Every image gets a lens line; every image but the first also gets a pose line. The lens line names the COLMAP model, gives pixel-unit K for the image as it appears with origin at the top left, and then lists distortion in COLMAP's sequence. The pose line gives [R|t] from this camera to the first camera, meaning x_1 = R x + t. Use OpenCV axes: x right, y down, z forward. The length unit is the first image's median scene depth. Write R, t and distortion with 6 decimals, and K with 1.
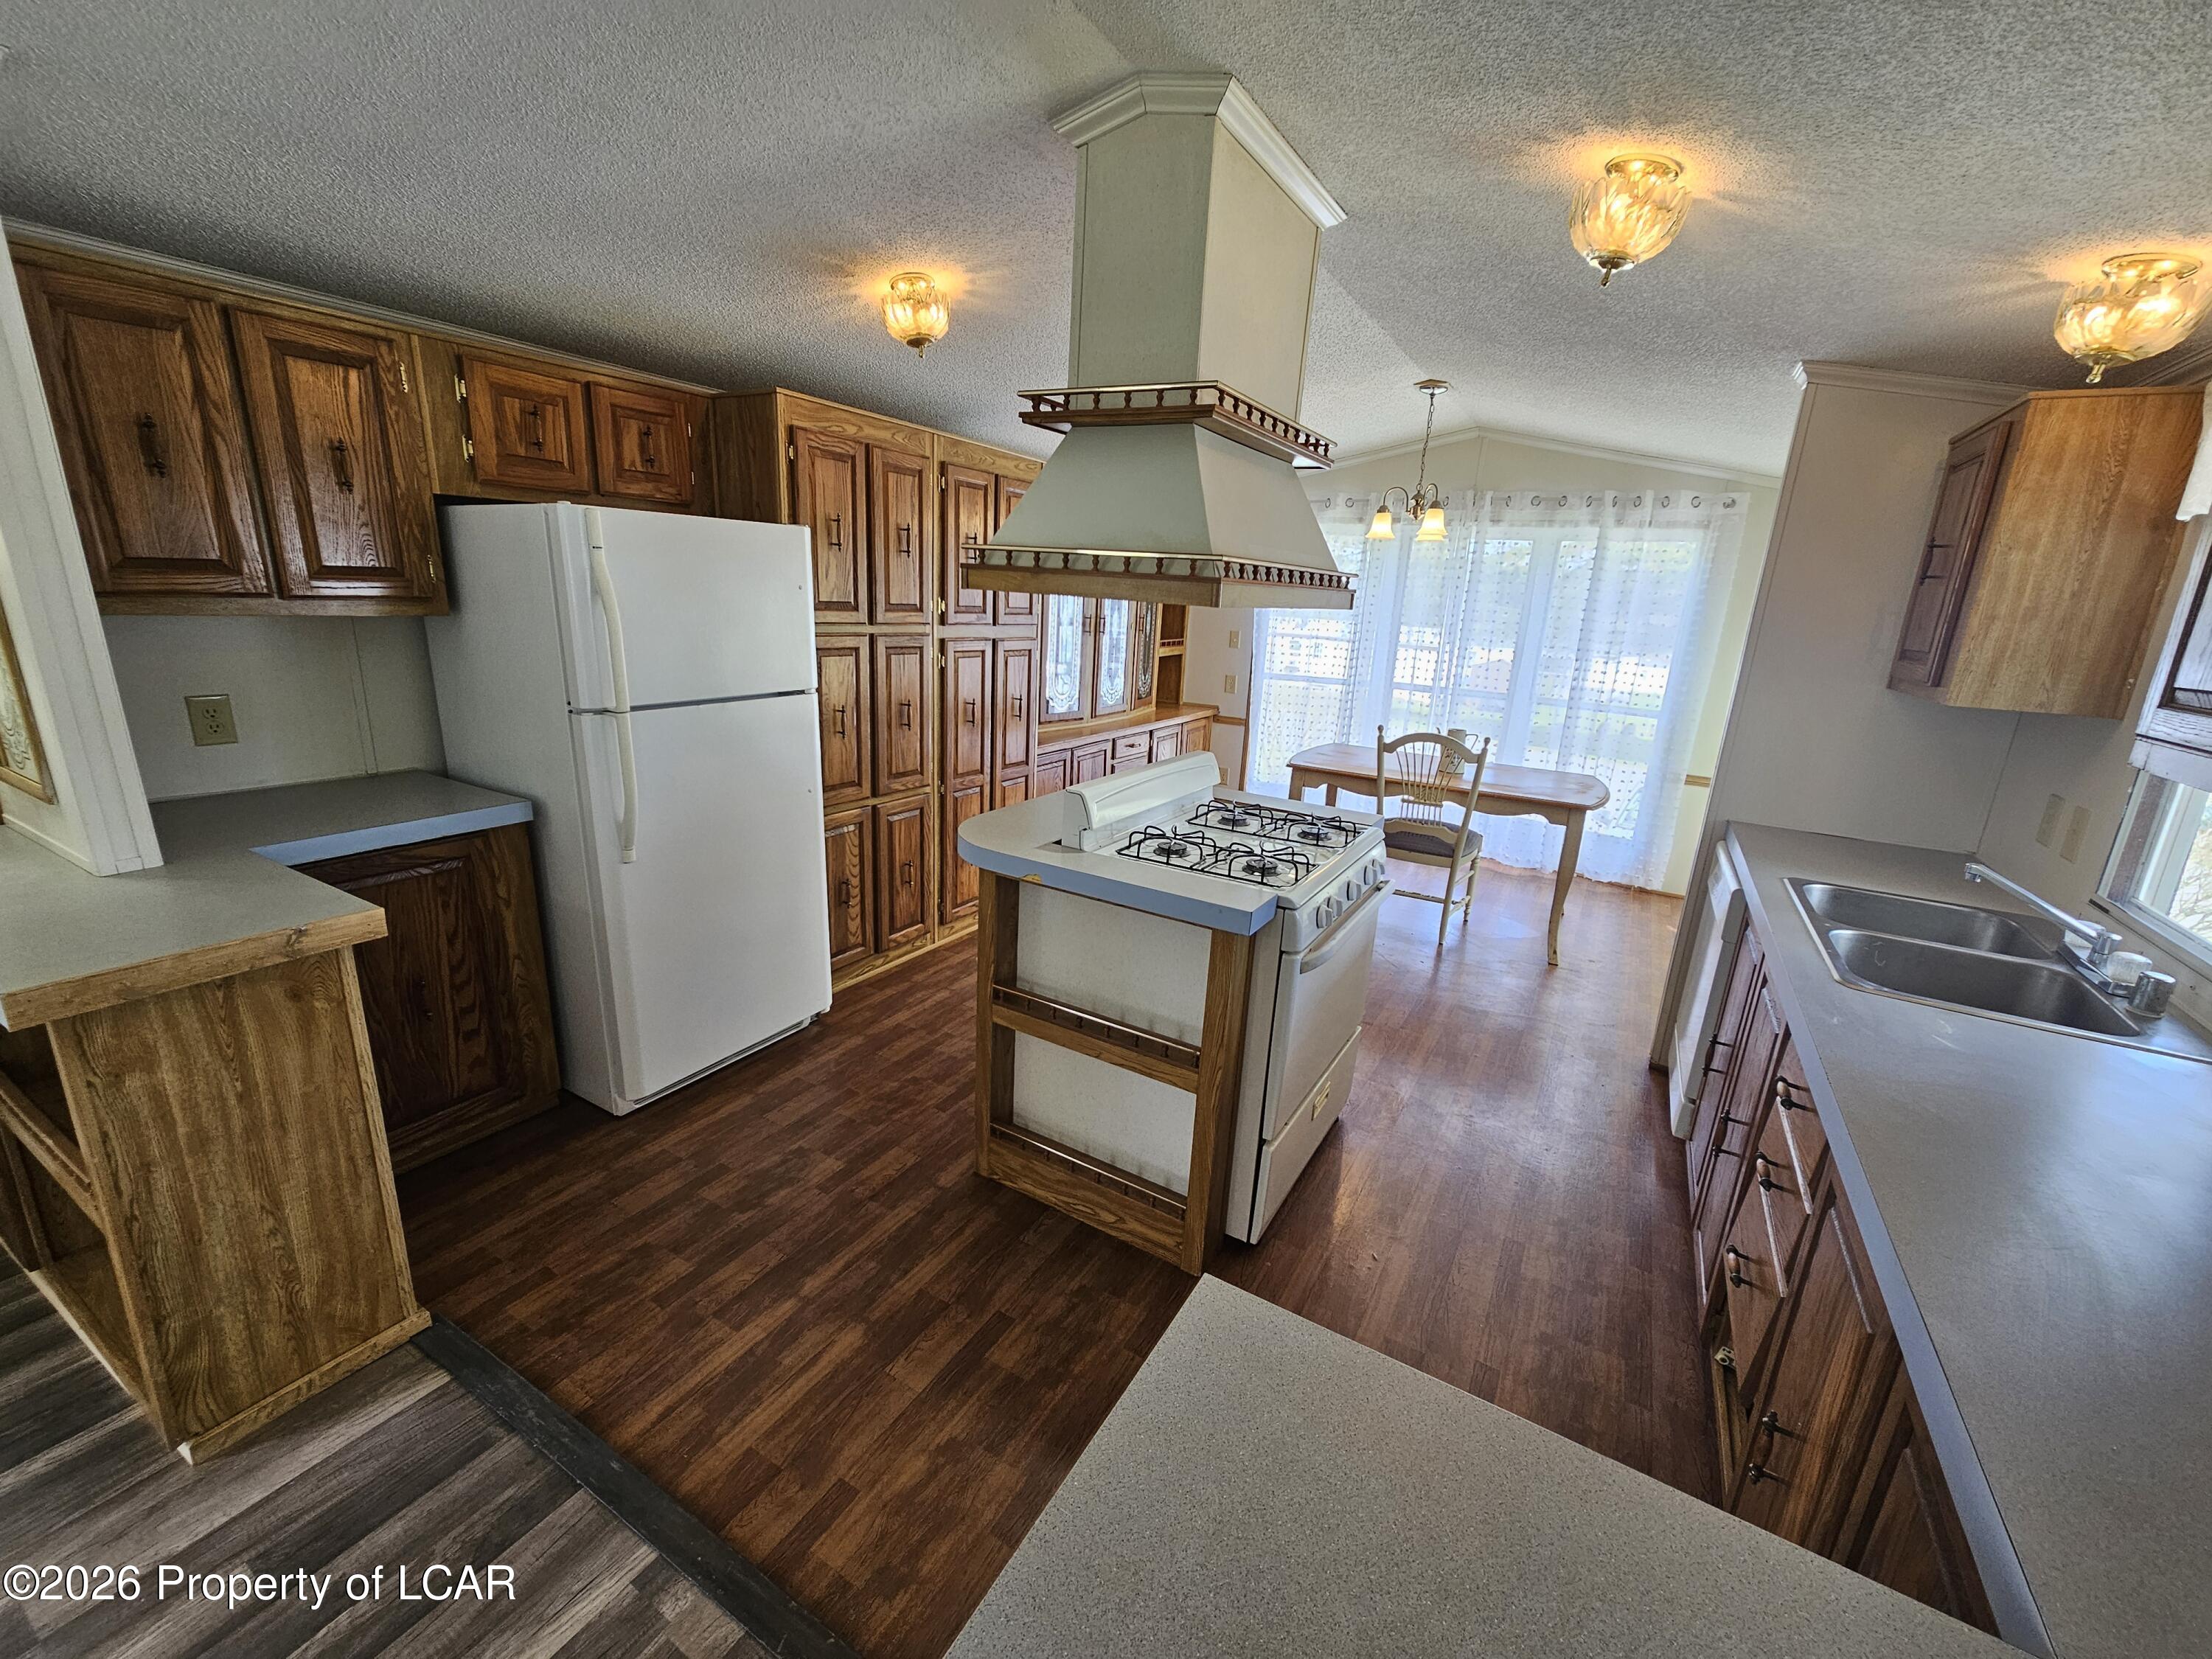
lens RADIAL K [[901.5, 0, 1115.1], [0, 901.5, 833.5], [0, 0, 1]] dist [-0.003351, -0.000209]
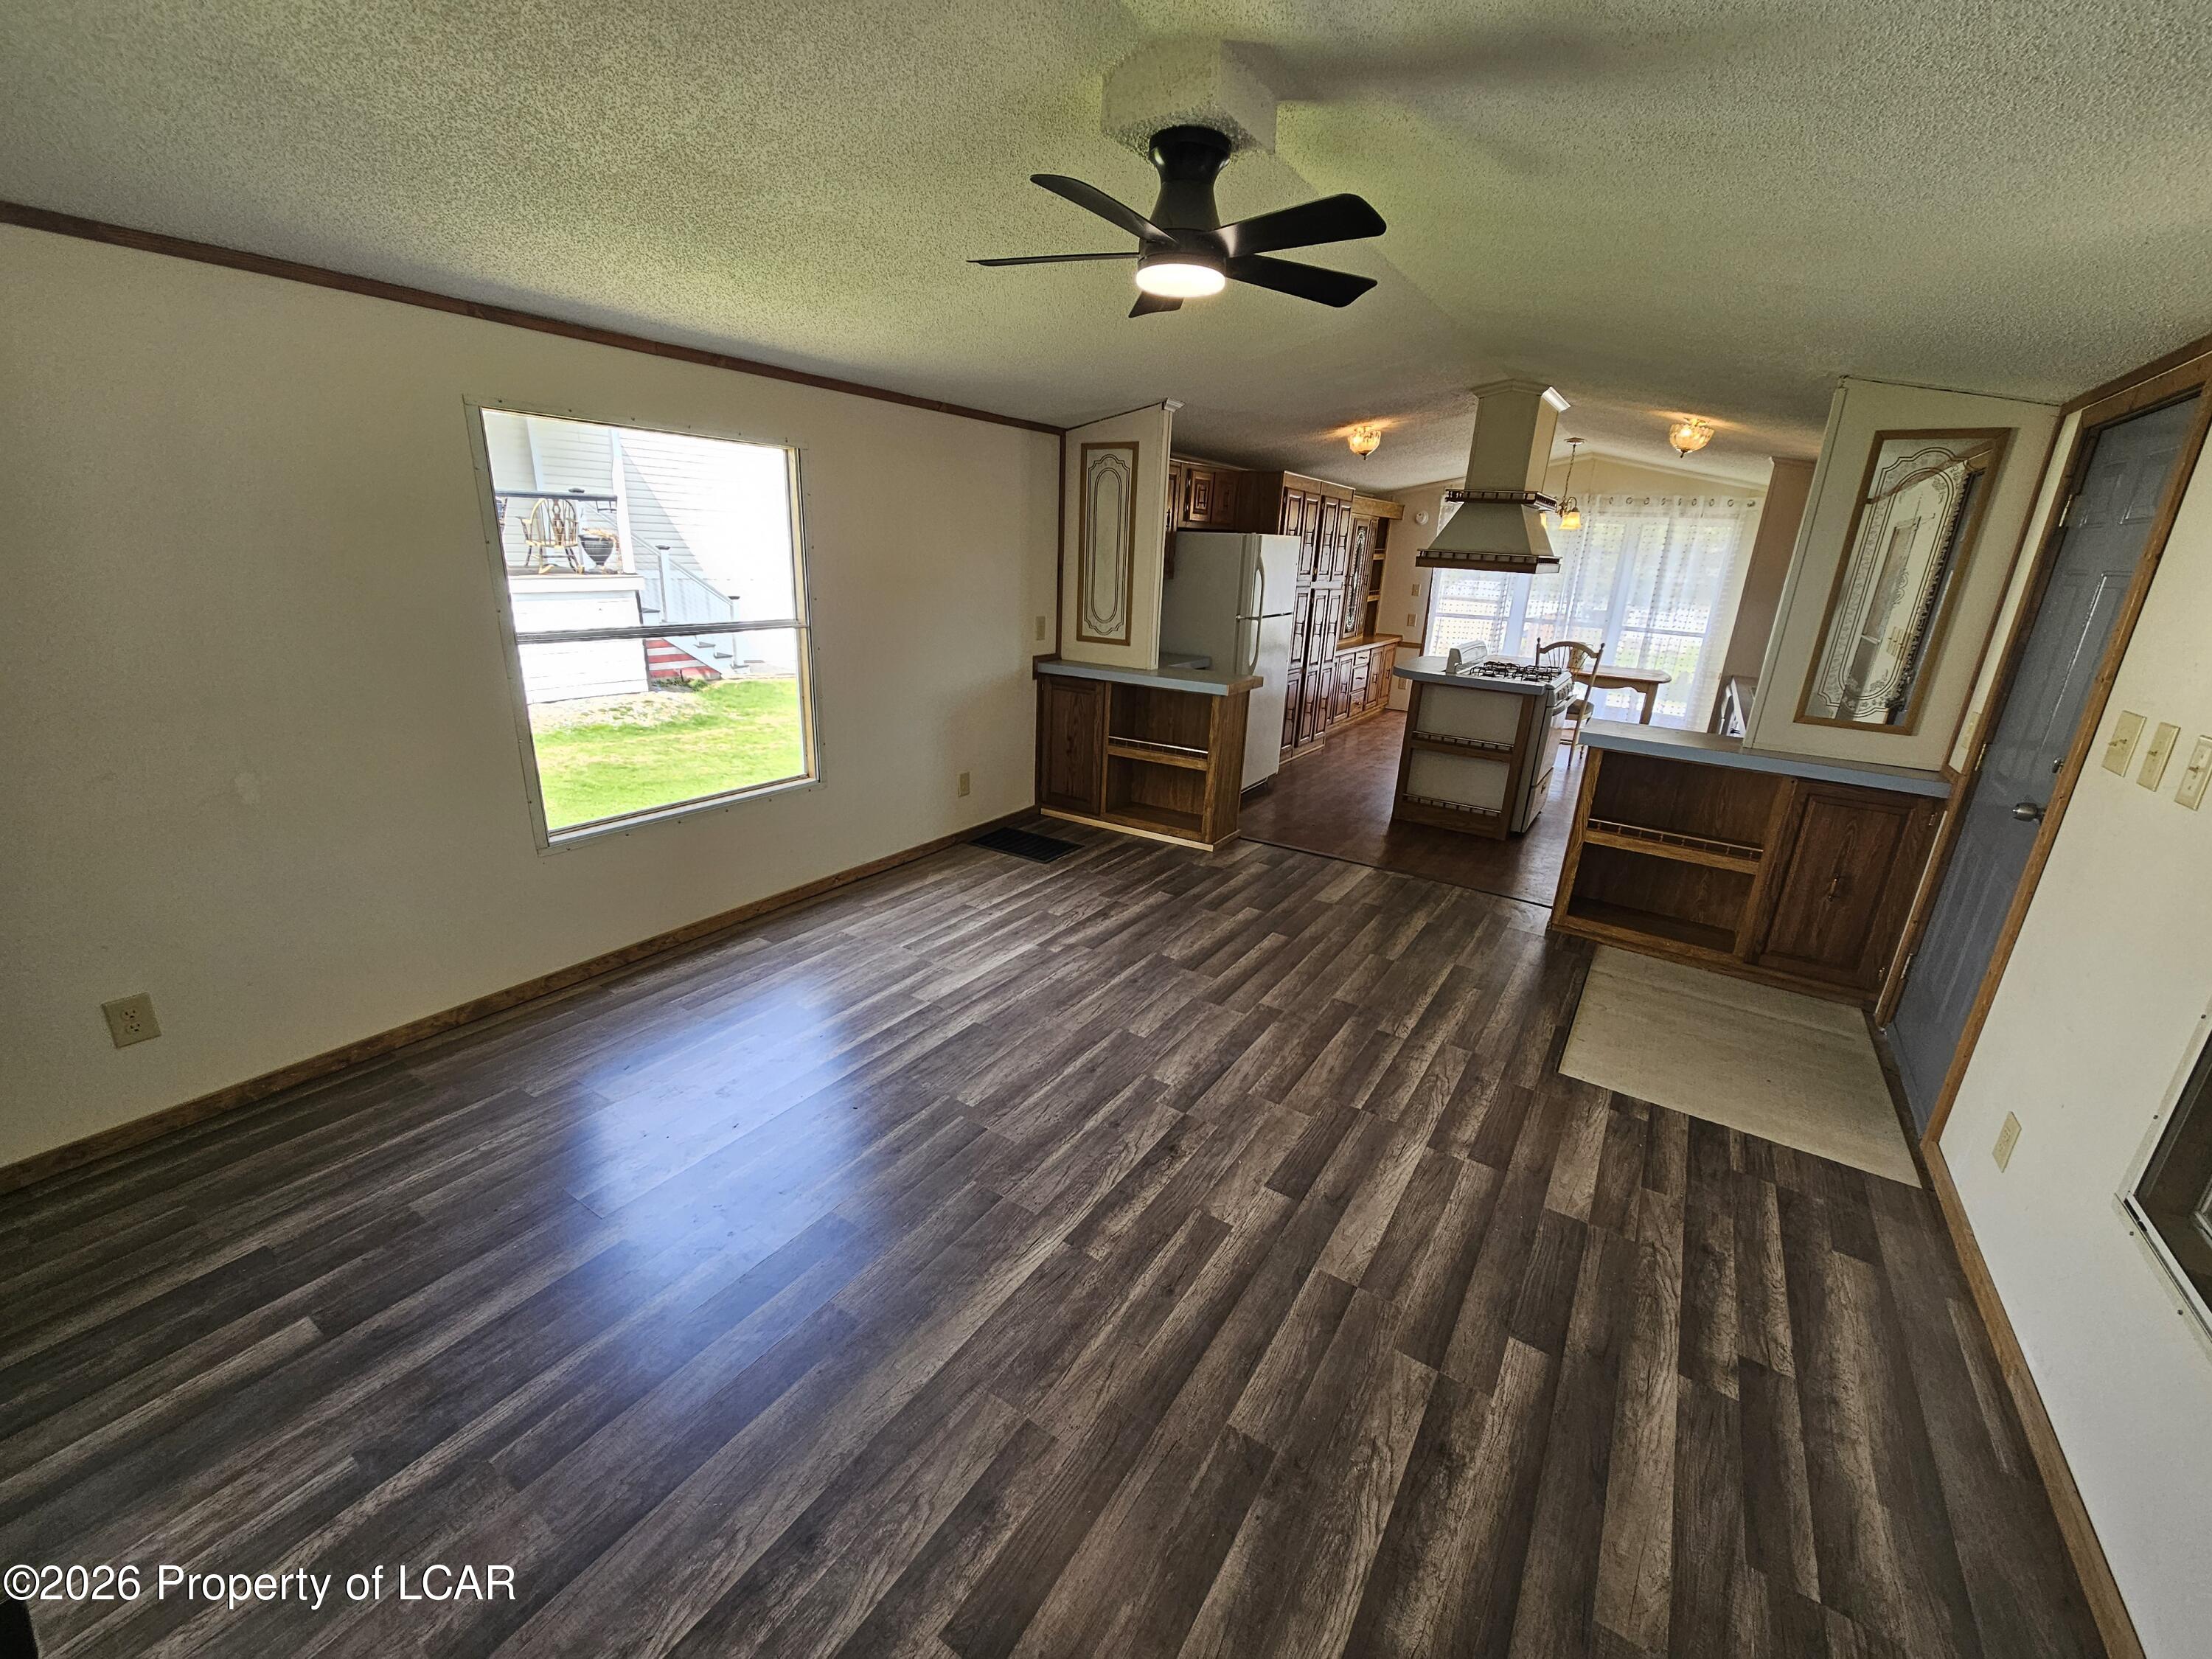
lens RADIAL K [[901.5, 0, 1112.3], [0, 901.5, 834.4], [0, 0, 1]] dist [-0.003351, -0.000209]
pose [[0.999084, 0.004249, -0.042573, -0.417156], [-0.002273, 0.998923, 0.046346, 0.166359], [0.042724, -0.046207, 0.998018, -0.728780]]
